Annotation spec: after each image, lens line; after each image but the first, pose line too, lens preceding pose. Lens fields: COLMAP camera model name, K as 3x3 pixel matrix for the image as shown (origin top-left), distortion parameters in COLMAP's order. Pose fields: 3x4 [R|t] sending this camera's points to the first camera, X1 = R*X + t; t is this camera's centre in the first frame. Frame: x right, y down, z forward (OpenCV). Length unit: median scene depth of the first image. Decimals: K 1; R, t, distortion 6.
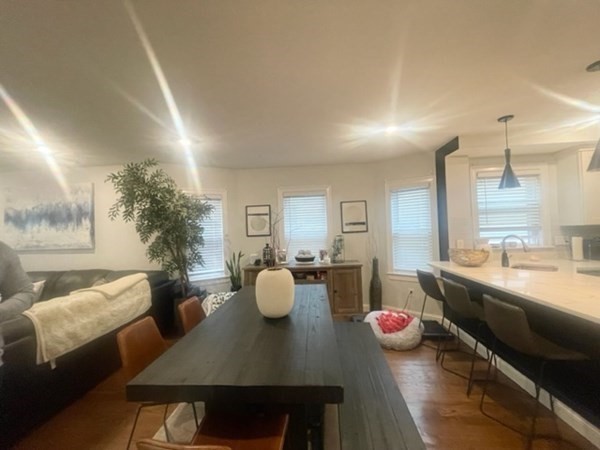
lens RADIAL K [[241.4, 0, 299.9], [0, 241.4, 224.4], [0, 0, 1]] dist [-0.004312, 0.000278]
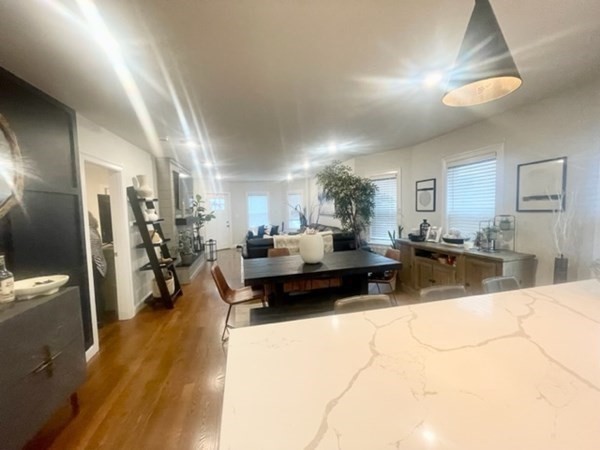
lens RADIAL K [[241.4, 0, 299.6], [0, 241.4, 222.8], [0, 0, 1]] dist [-0.004312, 0.000278]
pose [[0.298159, 0.084304, -0.950786, 0.692657], [0.031056, 0.994708, 0.097937, -0.020025], [0.954011, -0.058728, 0.293963, 0.239162]]
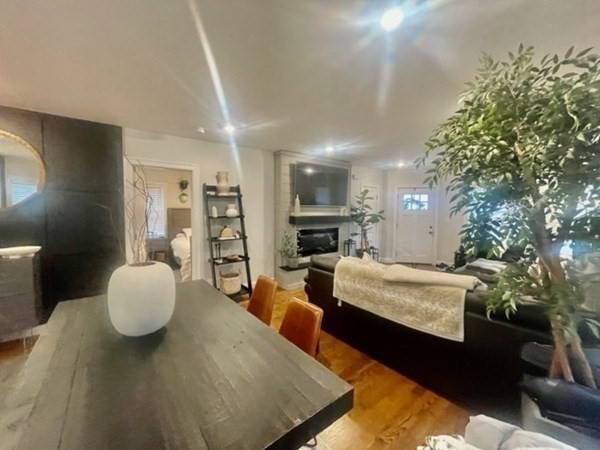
lens RADIAL K [[241.4, 0, 298.7], [0, 241.4, 225.7], [0, 0, 1]] dist [-0.004312, 0.000278]
pose [[-0.752395, 0.068561, -0.655134, 0.007024], [0.027206, 0.996954, 0.073088, 0.026944], [0.658150, 0.037167, -0.751969, 0.920689]]
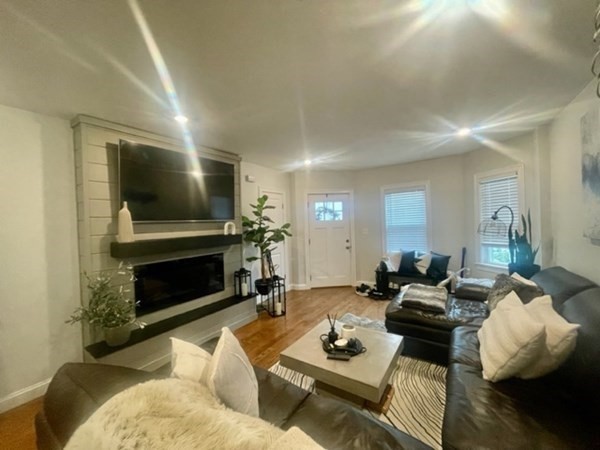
lens RADIAL K [[241.4, 0, 300.7], [0, 241.4, 221.7], [0, 0, 1]] dist [-0.004312, 0.000278]
pose [[-0.498971, 0.048921, -0.865237, -0.456129], [0.060570, 0.997932, 0.021494, 0.027394], [0.864499, -0.041683, -0.500903, 0.730758]]
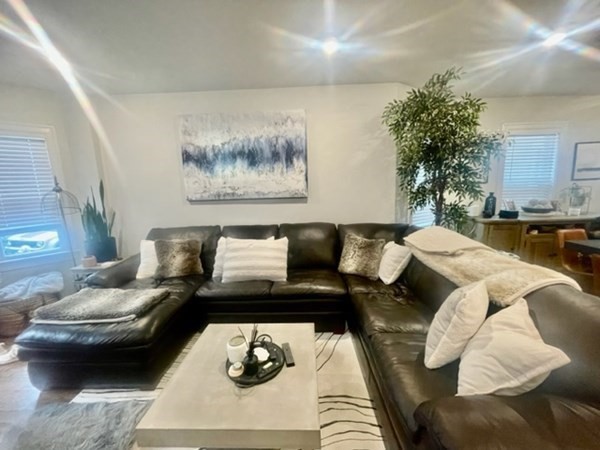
lens RADIAL K [[241.4, 0, 299.0], [0, 241.4, 223.5], [0, 0, 1]] dist [-0.004312, 0.000278]
pose [[0.998869, -0.003104, 0.047442, -0.909459], [-0.005325, 0.984284, 0.176515, 0.044623], [-0.047245, -0.176568, 0.983154, 0.193792]]
